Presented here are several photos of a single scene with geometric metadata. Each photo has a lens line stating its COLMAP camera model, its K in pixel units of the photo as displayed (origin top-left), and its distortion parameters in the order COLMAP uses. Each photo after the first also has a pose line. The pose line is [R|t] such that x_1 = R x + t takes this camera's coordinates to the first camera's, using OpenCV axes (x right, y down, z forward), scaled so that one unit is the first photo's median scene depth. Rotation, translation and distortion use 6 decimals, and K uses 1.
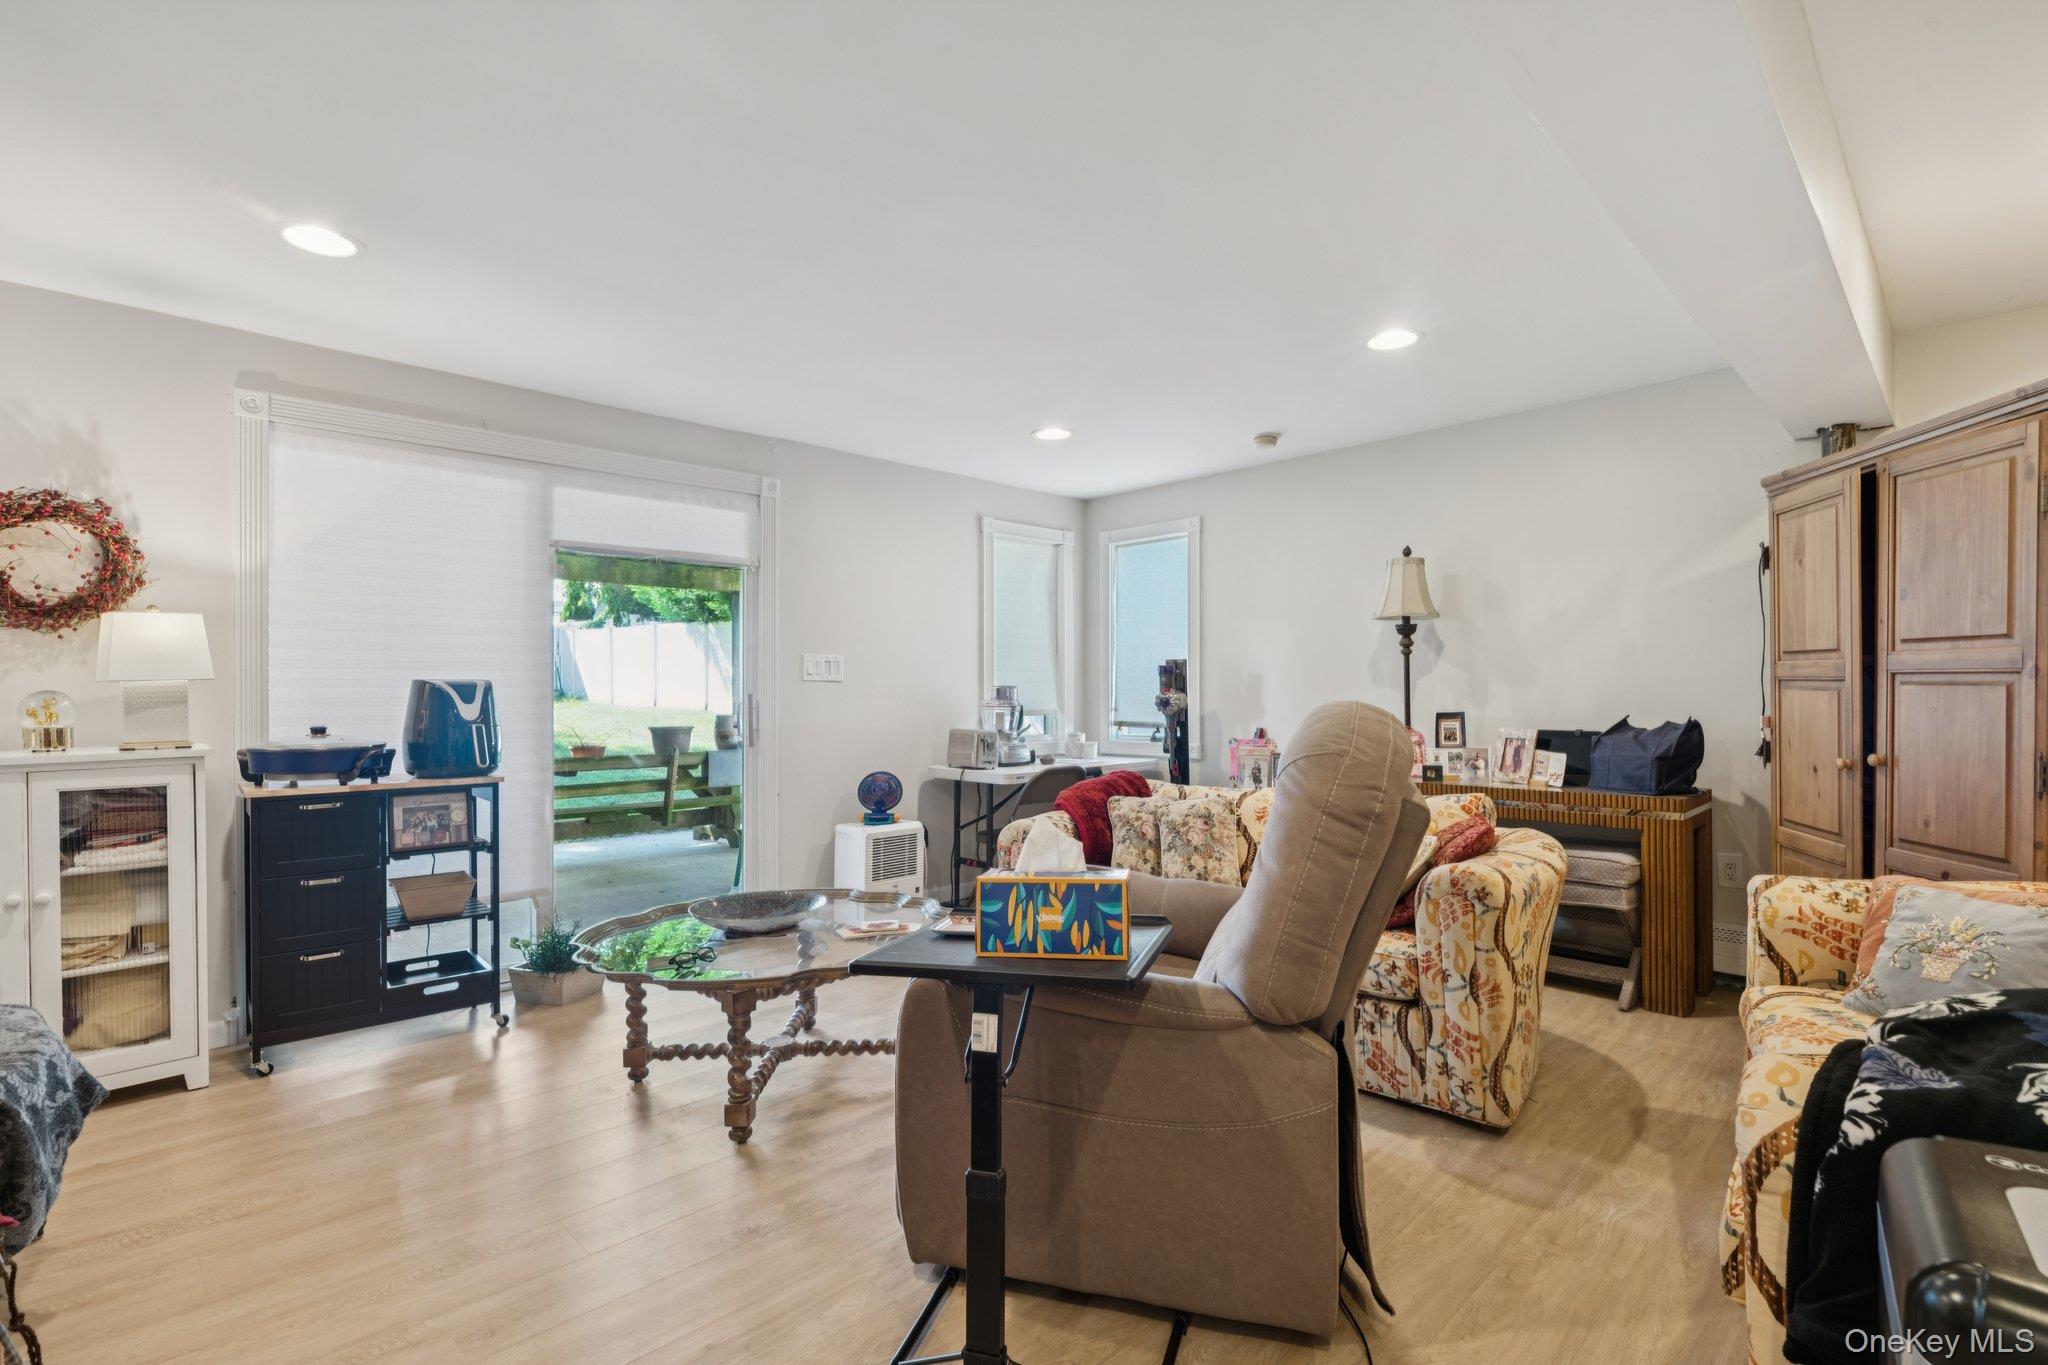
lens RADIAL K [[966.9, 0, 1016.0], [0, 966.9, 692.5], [0, 0, 1]] dist [-0.001752, 0.000357]
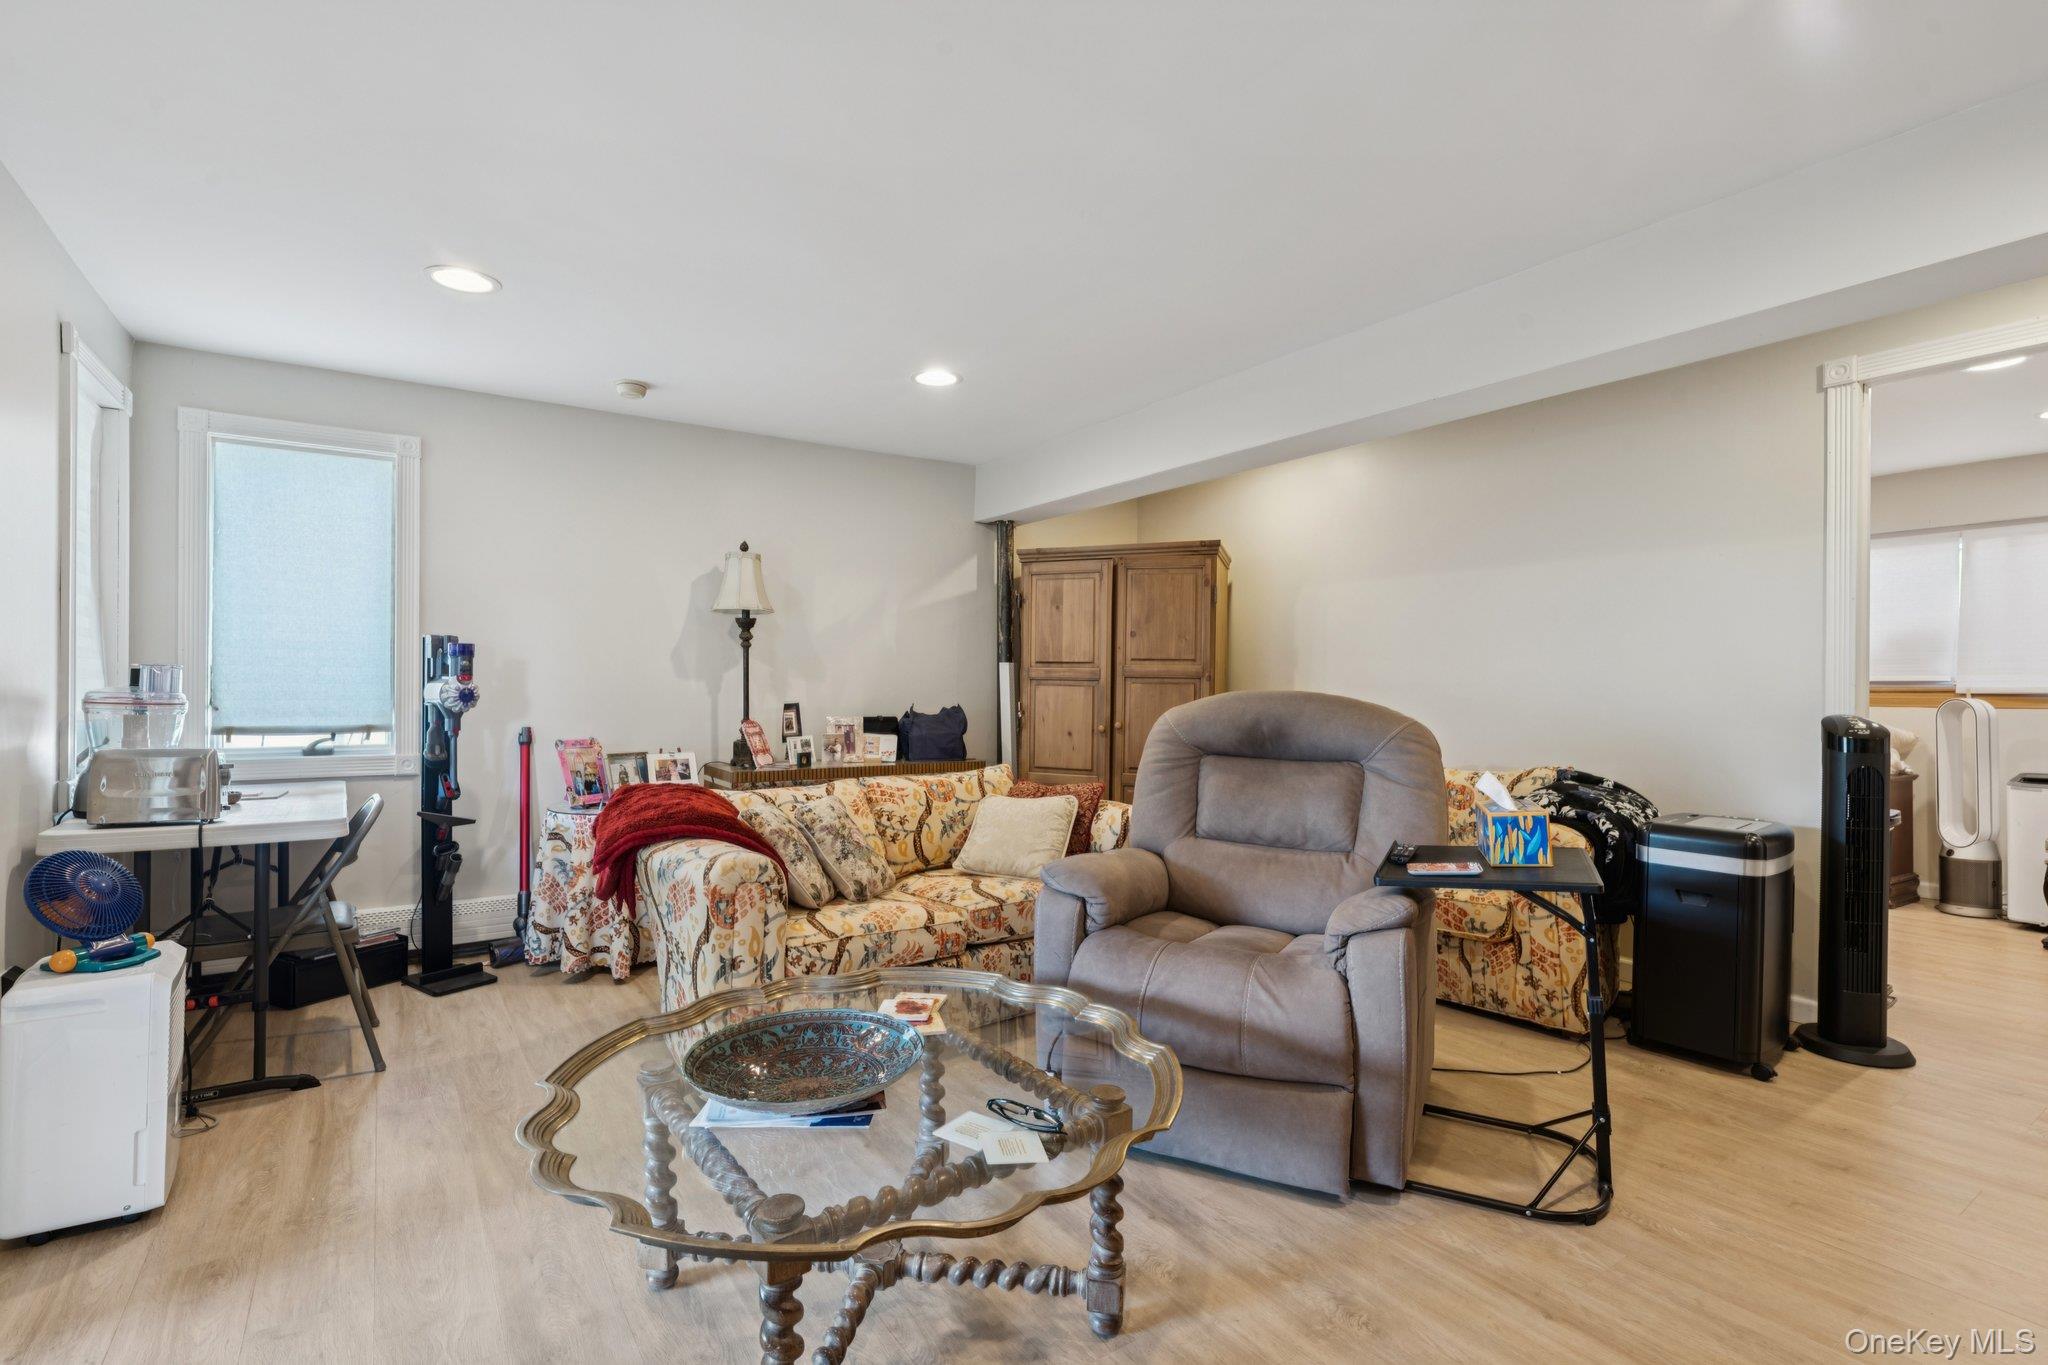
lens RADIAL K [[966.9, 0, 1016.0], [0, 966.9, 692.5], [0, 0, 1]] dist [-0.001752, 0.000357]
pose [[0.174066, 0.000680, 0.984734, -0.606806], [-0.007159, 0.999974, 0.000575, 0.006229], [-0.984708, -0.007150, 0.174066, 0.591648]]
